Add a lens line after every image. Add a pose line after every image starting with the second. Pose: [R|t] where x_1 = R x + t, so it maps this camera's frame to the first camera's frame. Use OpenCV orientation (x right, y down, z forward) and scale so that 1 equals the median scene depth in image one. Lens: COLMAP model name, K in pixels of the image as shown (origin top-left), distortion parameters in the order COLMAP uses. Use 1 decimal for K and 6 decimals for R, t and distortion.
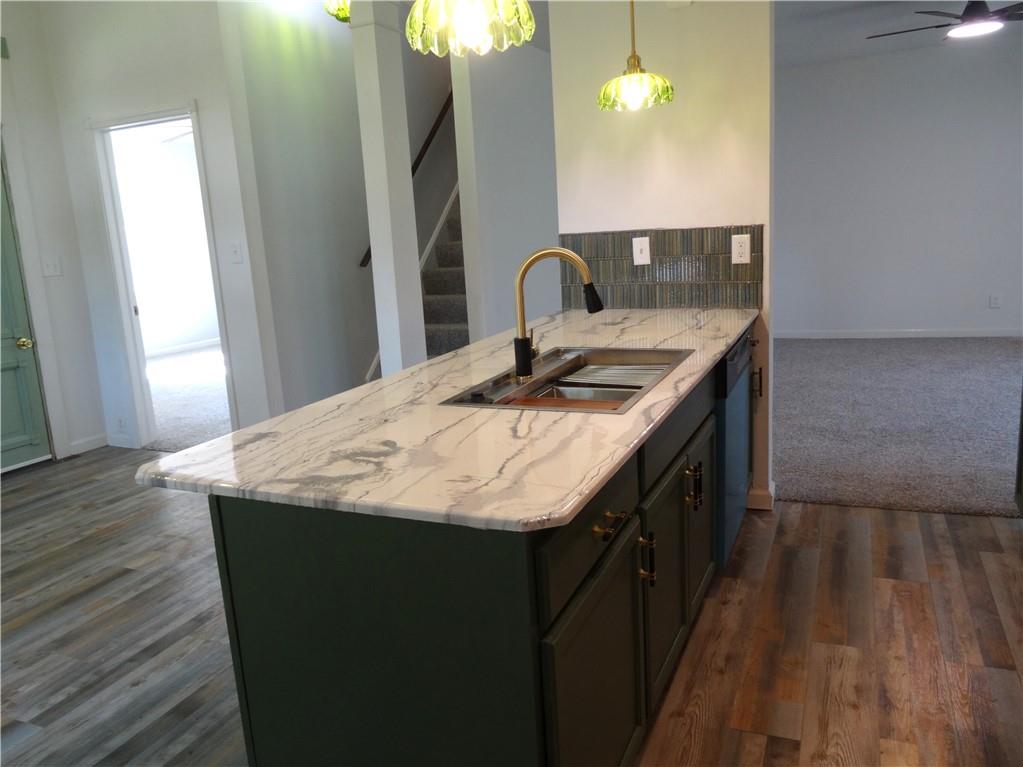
lens RADIAL K [[775.4, 0, 511.0], [0, 775.4, 380.8], [0, 0, 1]] dist [-0.003613, -0.002495]
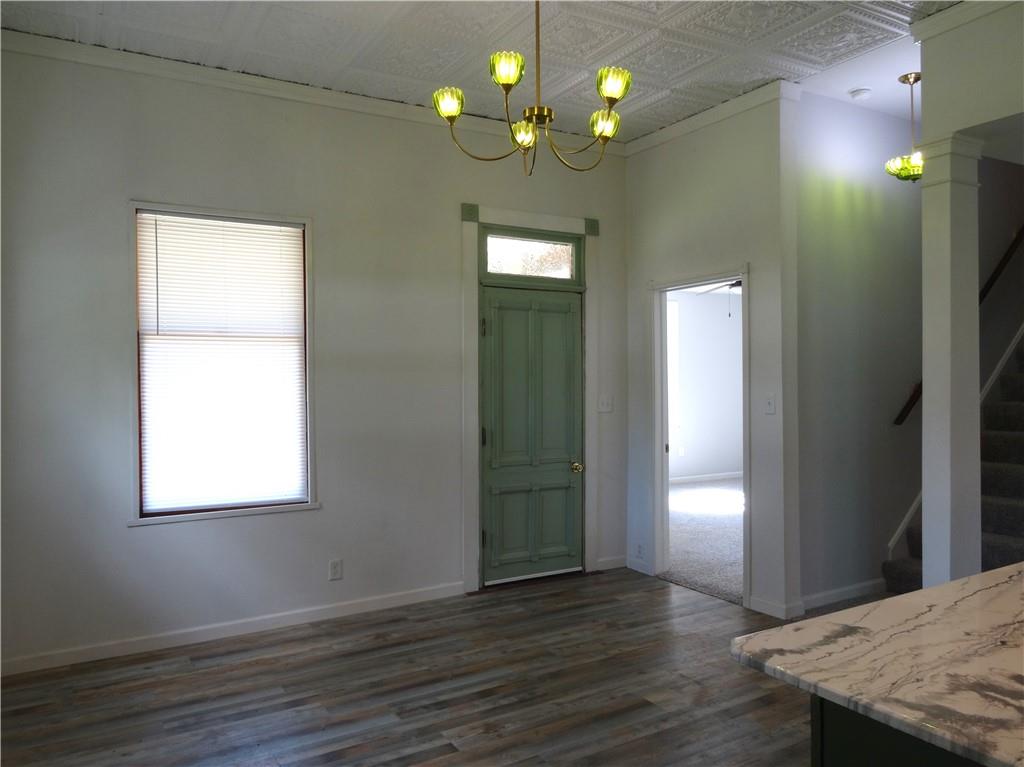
lens RADIAL K [[759.6, 0, 512.4], [0, 759.6, 381.9], [0, 0, 1]] dist [0.000103, 0.000531]
pose [[0.818716, 0.051006, -0.571929, -0.094915], [-0.147331, 0.981361, -0.123383, -0.031953], [0.554976, 0.185279, 0.810971, -0.016225]]
